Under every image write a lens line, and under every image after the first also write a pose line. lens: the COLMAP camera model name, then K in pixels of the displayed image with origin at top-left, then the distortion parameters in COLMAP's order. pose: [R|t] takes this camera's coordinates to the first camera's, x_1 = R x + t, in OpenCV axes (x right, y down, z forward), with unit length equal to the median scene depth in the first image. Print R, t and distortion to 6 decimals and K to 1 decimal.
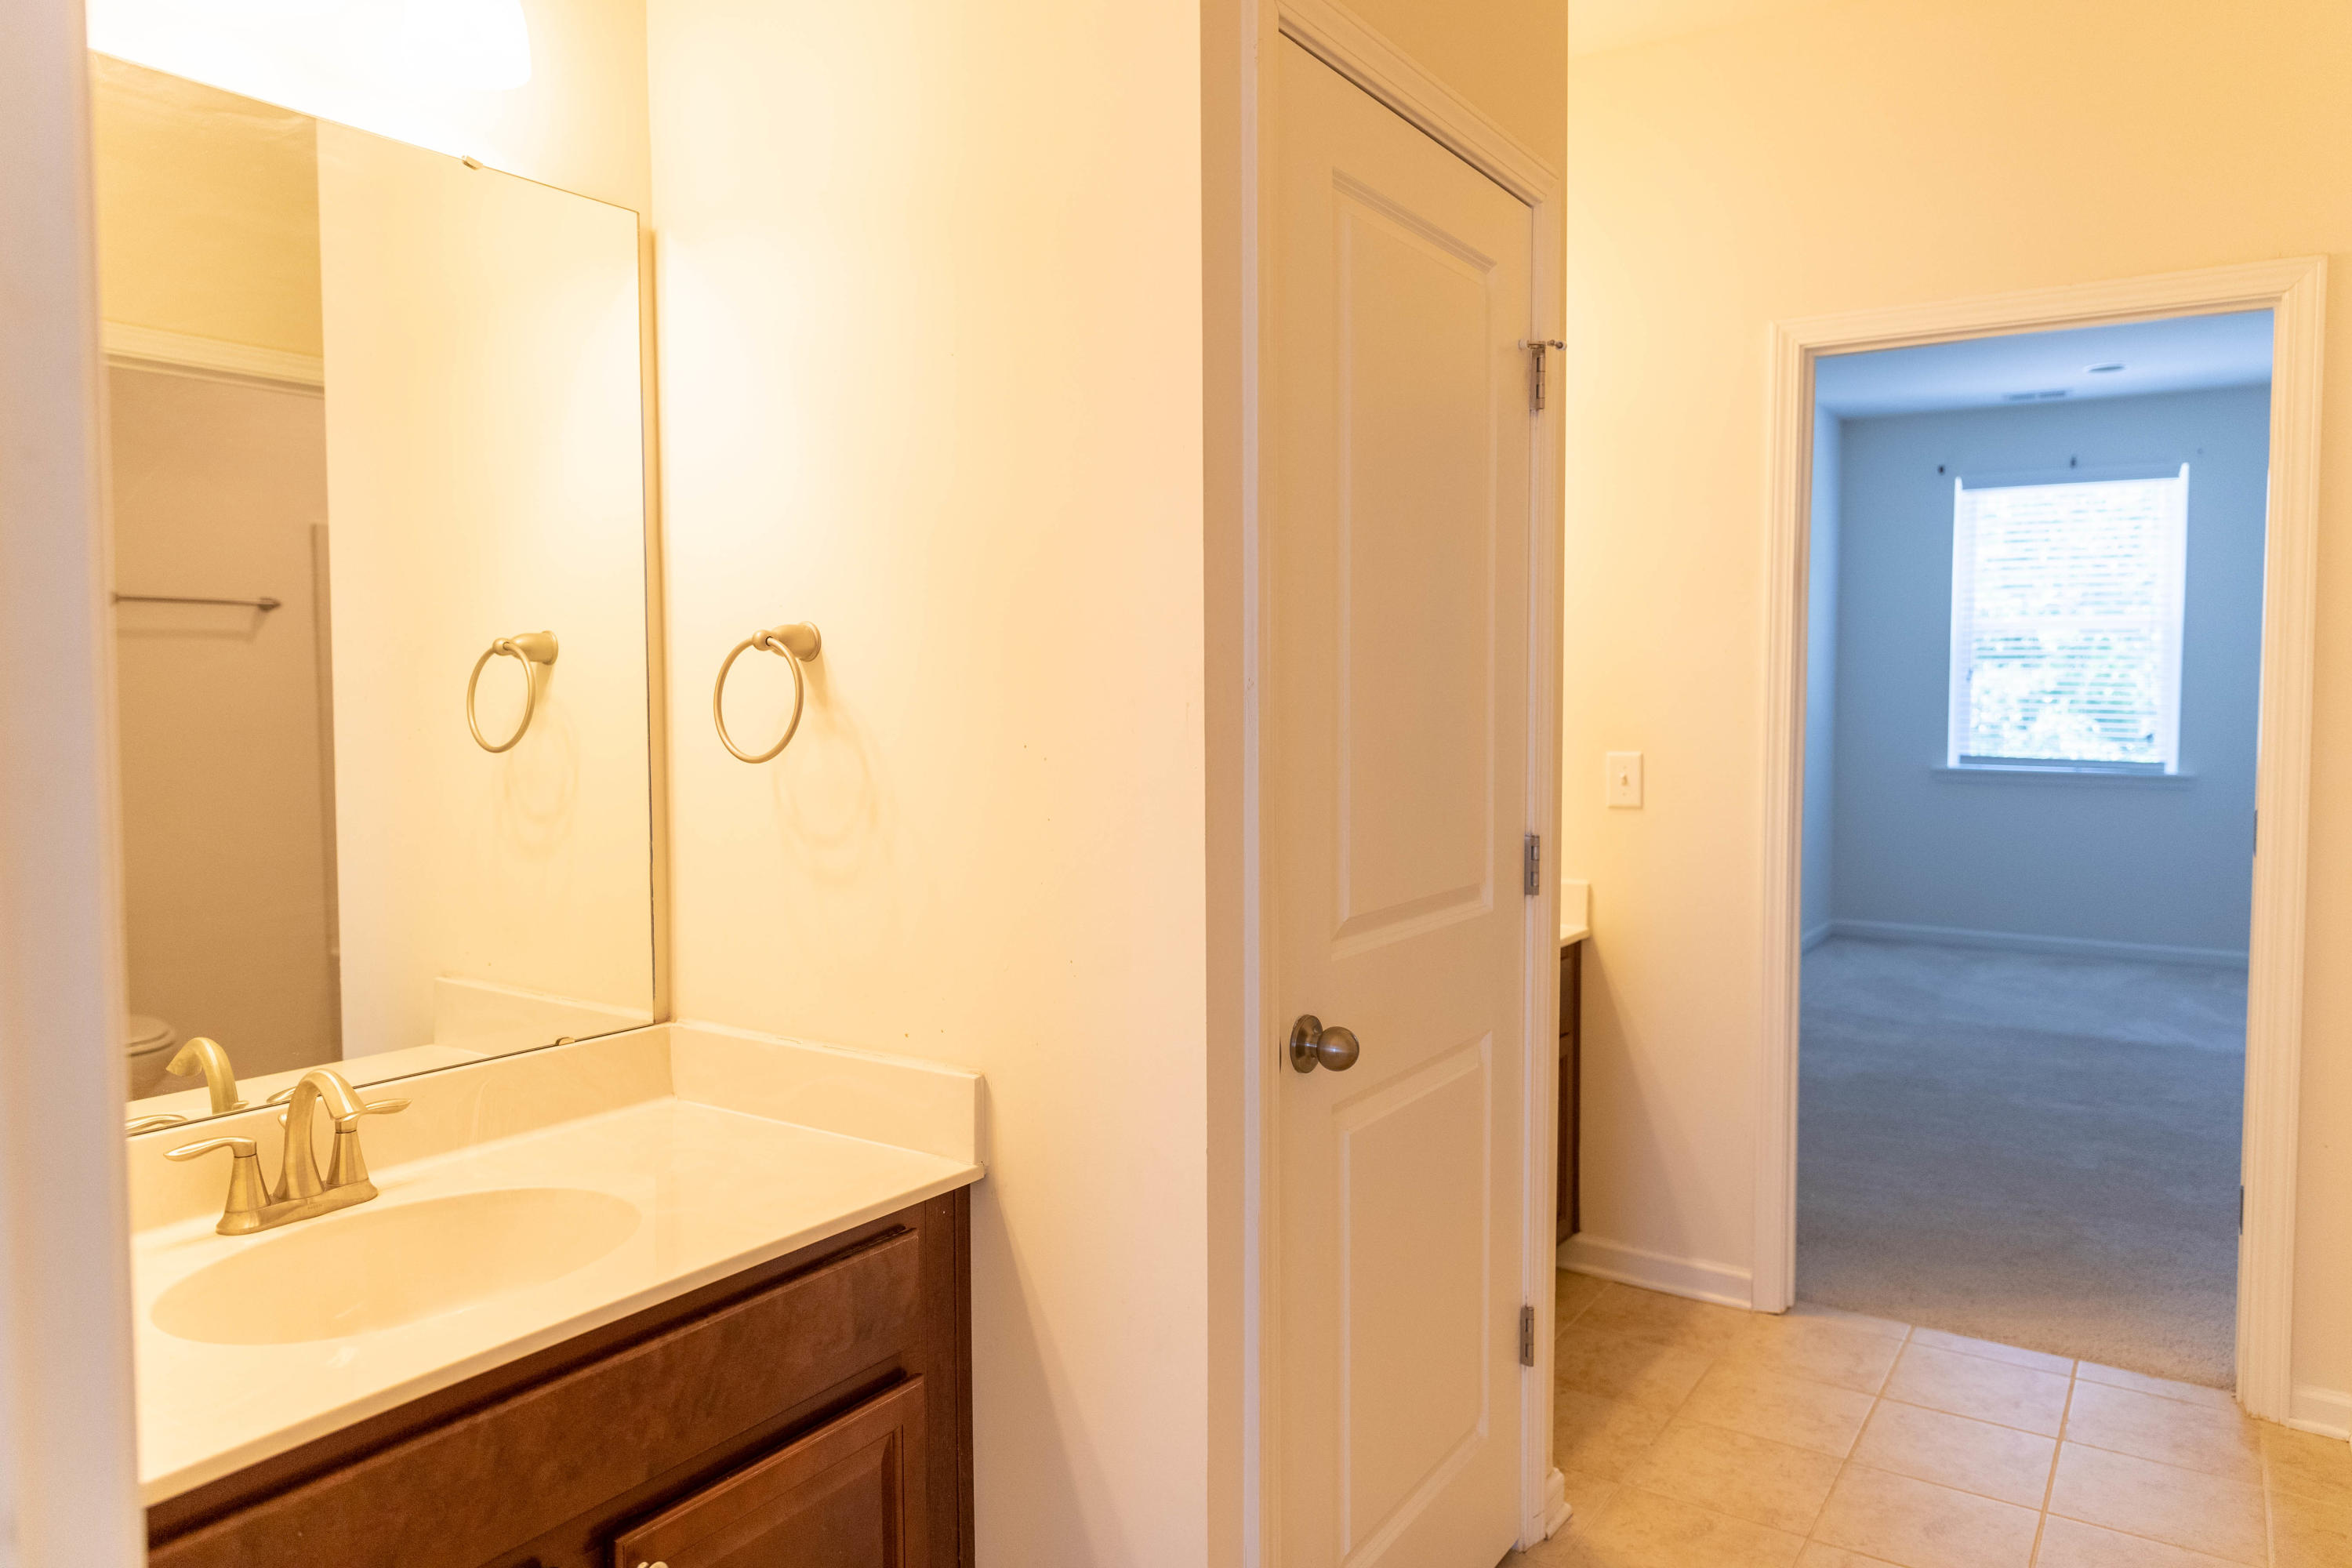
lens RADIAL K [[1581.8, 0, 1180.6], [0, 1581.8, 779.6], [0, 0, 1]] dist [-0.000784, -0.000569]
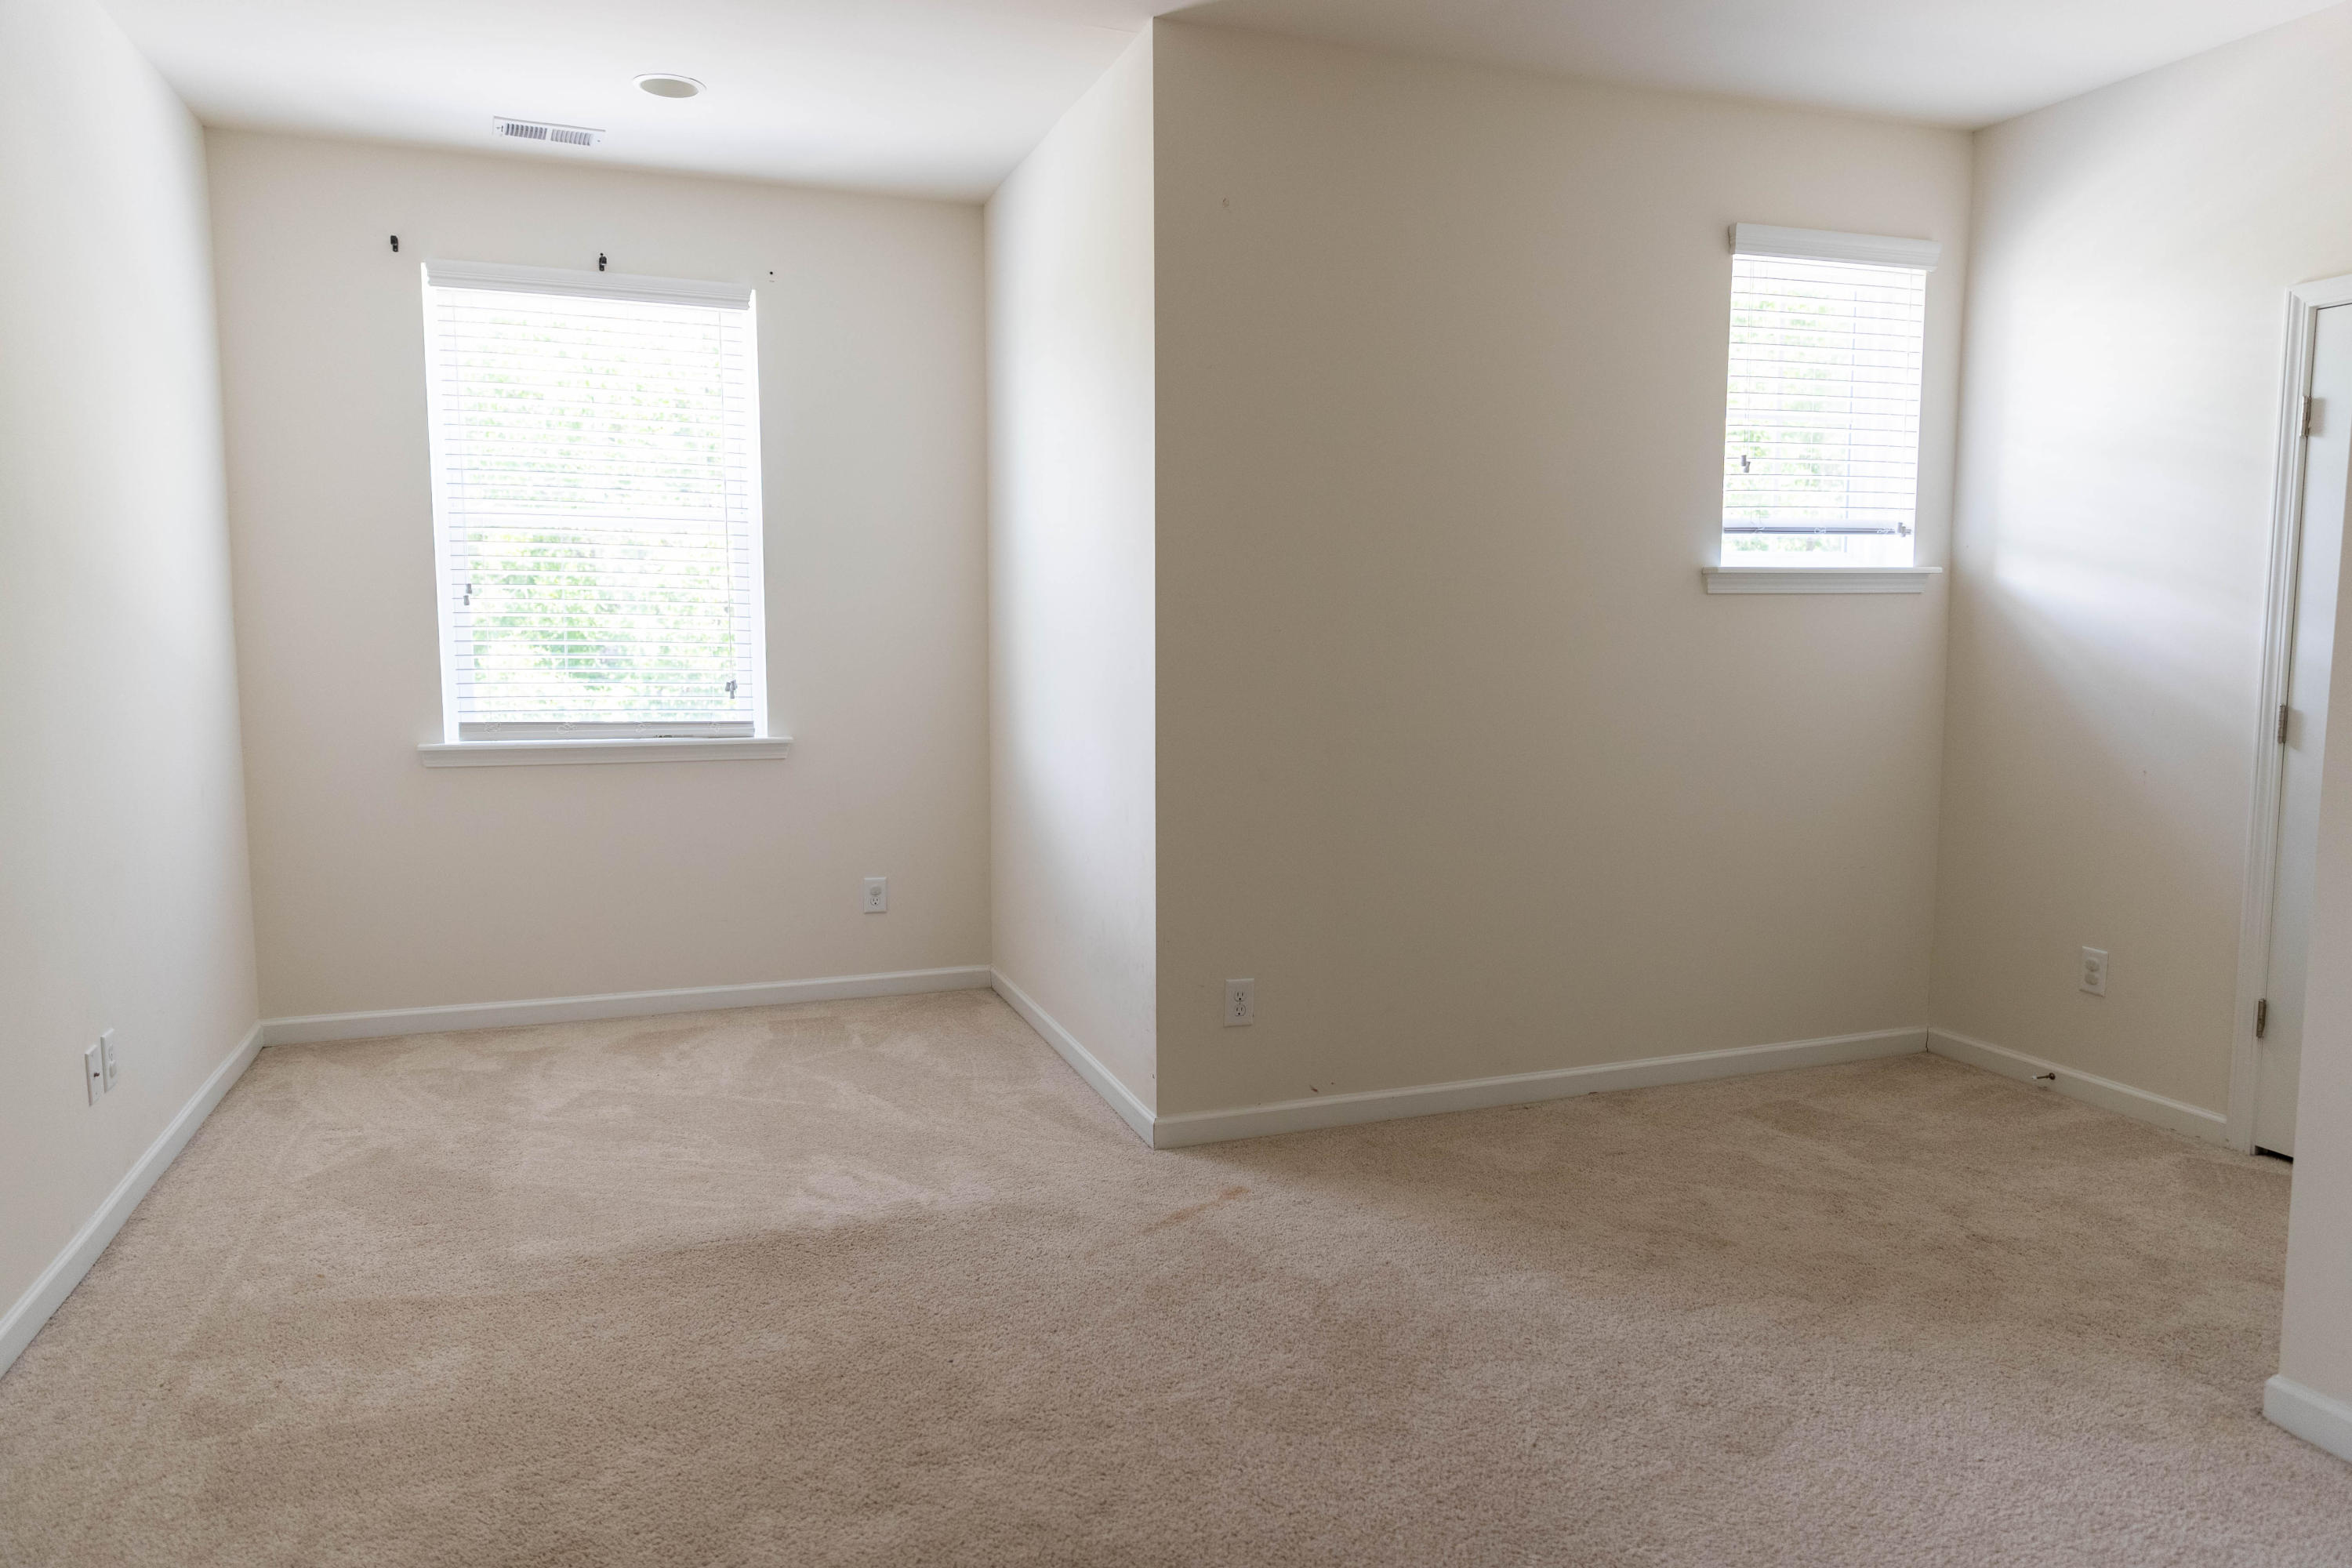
lens RADIAL K [[1581.8, 0, 1180.4], [0, 1581.8, 779.2], [0, 0, 1]] dist [-0.000784, -0.000569]
pose [[0.598027, -0.081322, 0.797340, 0.169318], [0.044965, 0.996676, 0.067928, -0.023474], [-0.800214, -0.004770, 0.599696, 0.410326]]
